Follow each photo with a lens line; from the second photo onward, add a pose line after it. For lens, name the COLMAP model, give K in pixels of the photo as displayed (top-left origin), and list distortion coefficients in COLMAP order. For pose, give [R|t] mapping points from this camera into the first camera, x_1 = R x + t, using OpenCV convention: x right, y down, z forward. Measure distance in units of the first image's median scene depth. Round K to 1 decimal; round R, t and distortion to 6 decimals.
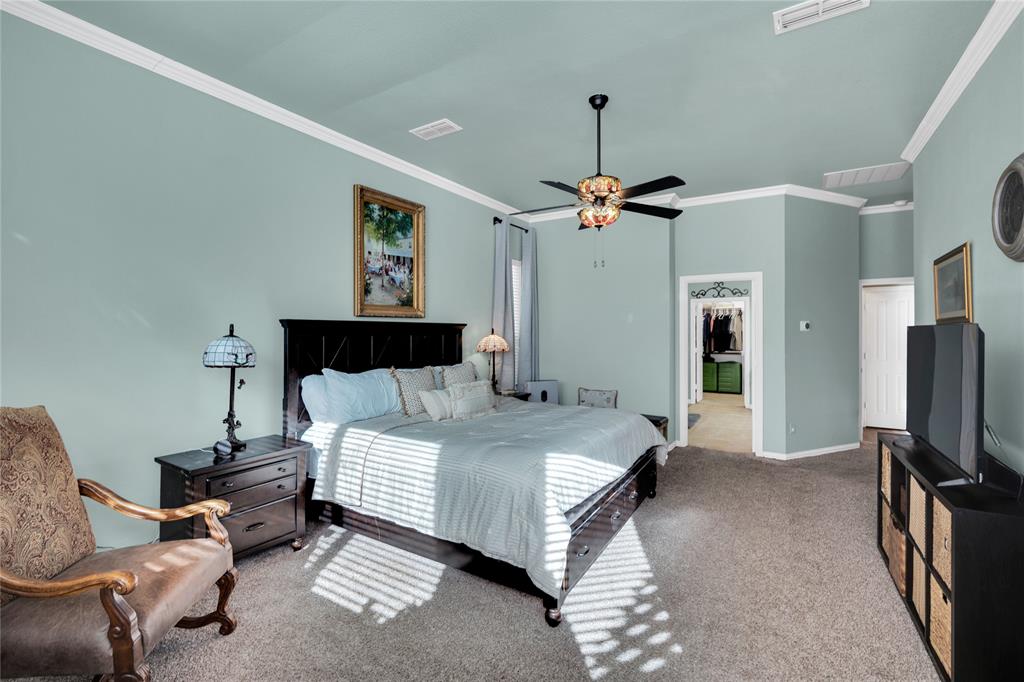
lens RADIAL K [[447.3, 0, 513.5], [0, 447.3, 339.2], [0, 0, 1]] dist [-0.010470, 0.001241]
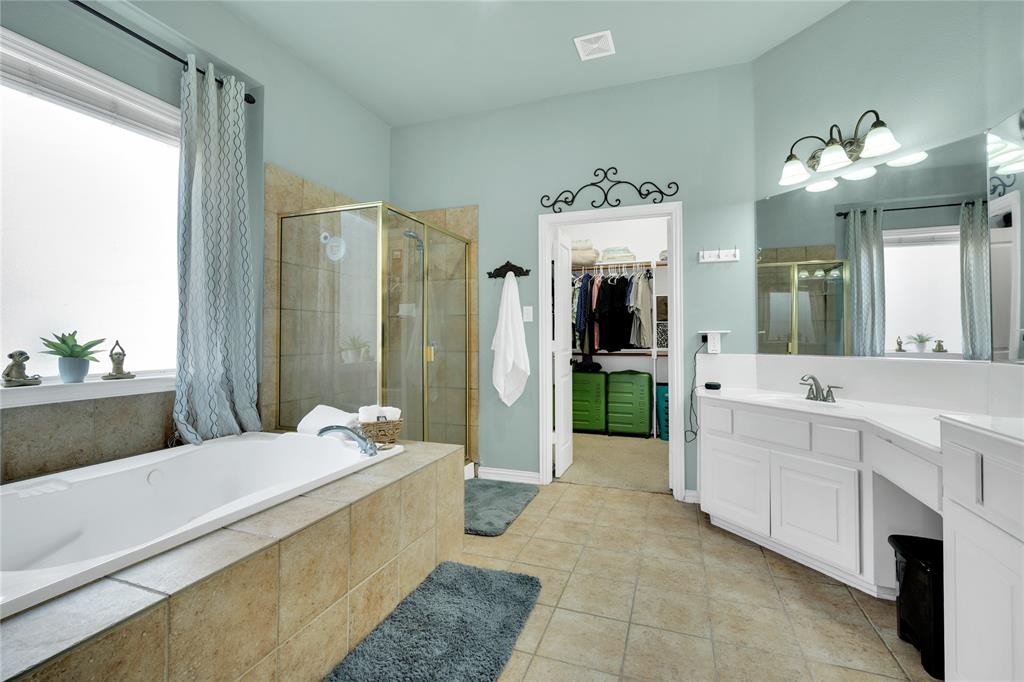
lens RADIAL K [[447.3, 0, 510.5], [0, 447.3, 337.2], [0, 0, 1]] dist [-0.010470, 0.001241]
pose [[0.978720, 0.001218, 0.205198, 0.255701], [0.001136, 0.999935, -0.011353, 0.018586], [-0.205199, 0.011344, 0.978655, 0.545346]]
